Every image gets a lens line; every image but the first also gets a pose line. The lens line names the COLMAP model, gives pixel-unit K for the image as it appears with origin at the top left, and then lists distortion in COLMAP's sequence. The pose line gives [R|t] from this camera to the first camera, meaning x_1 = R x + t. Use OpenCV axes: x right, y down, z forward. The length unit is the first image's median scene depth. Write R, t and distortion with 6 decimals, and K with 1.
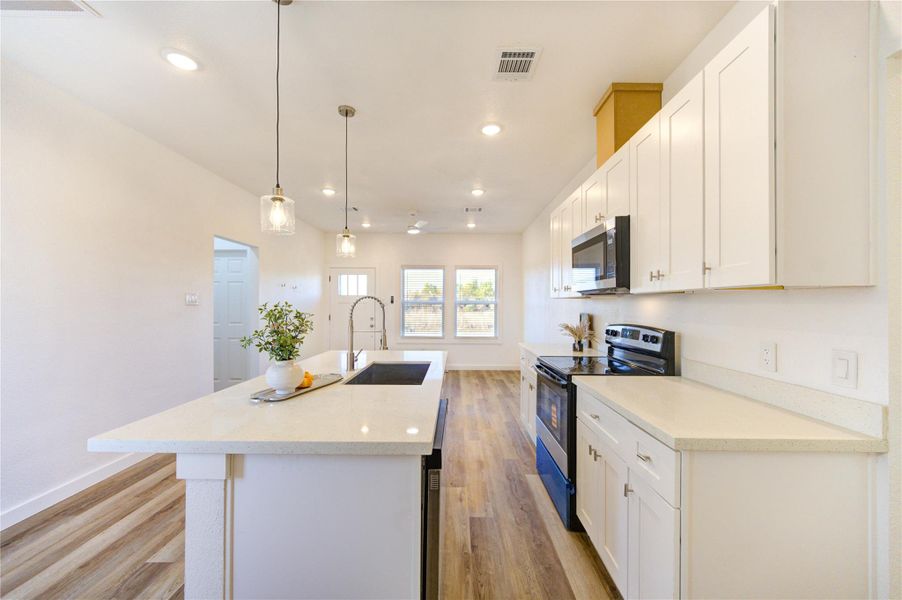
lens RADIAL K [[351.6, 0, 457.6], [0, 351.6, 301.0], [0, 0, 1]] dist [0.002838, 0.000147]
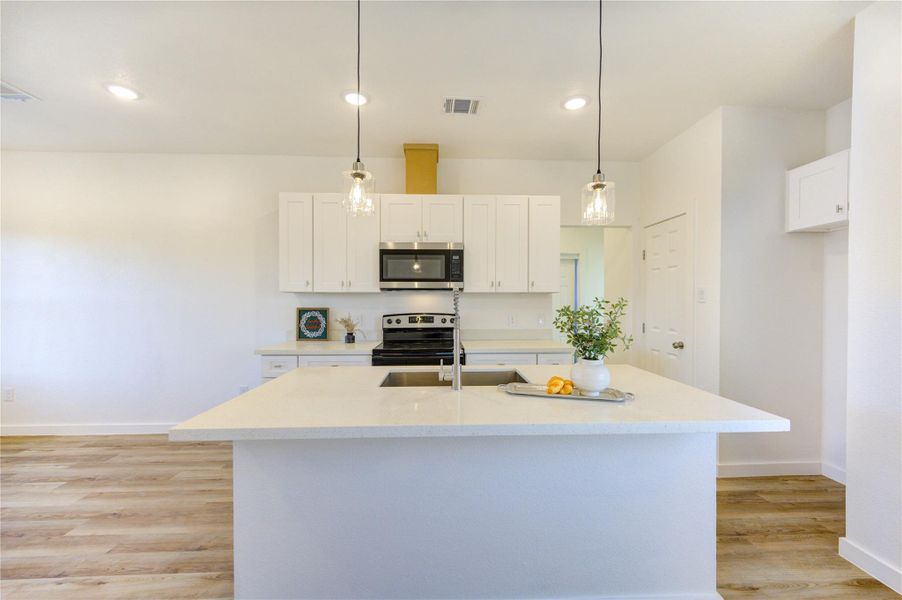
lens RADIAL K [[351.6, 0, 450.7], [0, 351.6, 304.5], [0, 0, 1]] dist [0.002838, 0.000147]
pose [[-0.043158, -0.017440, 0.998916, -0.855713], [-0.010391, 0.999801, 0.017006, 0.005755], [-0.999014, -0.009646, -0.043331, 0.865391]]
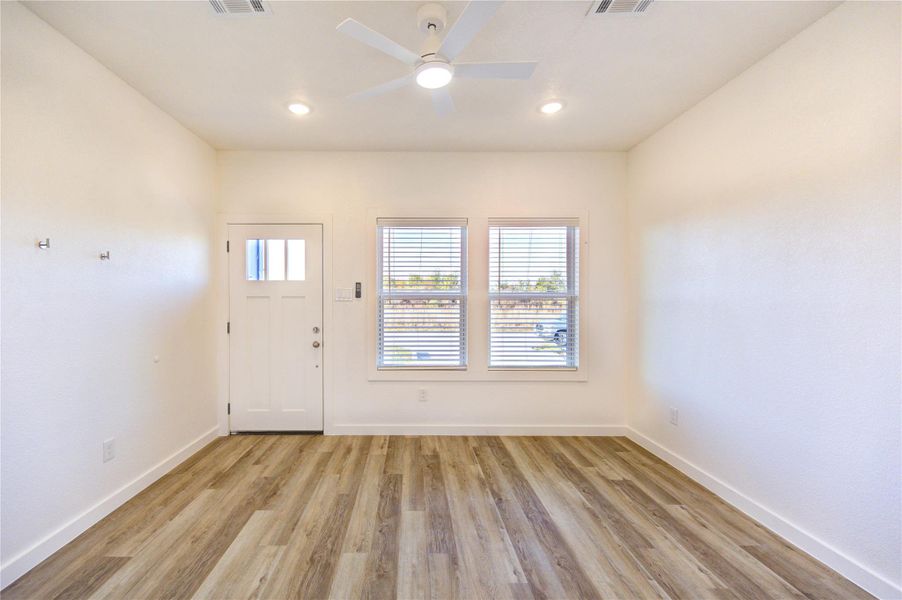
lens RADIAL K [[351.6, 0, 426.4], [0, 351.6, 301.1], [0, 0, 1]] dist [0.002838, 0.000147]
pose [[0.999996, -0.002621, 0.001430, -0.246288], [0.002585, 0.999695, 0.024543, -0.000365], [-0.001494, -0.024539, 0.999698, 1.368070]]
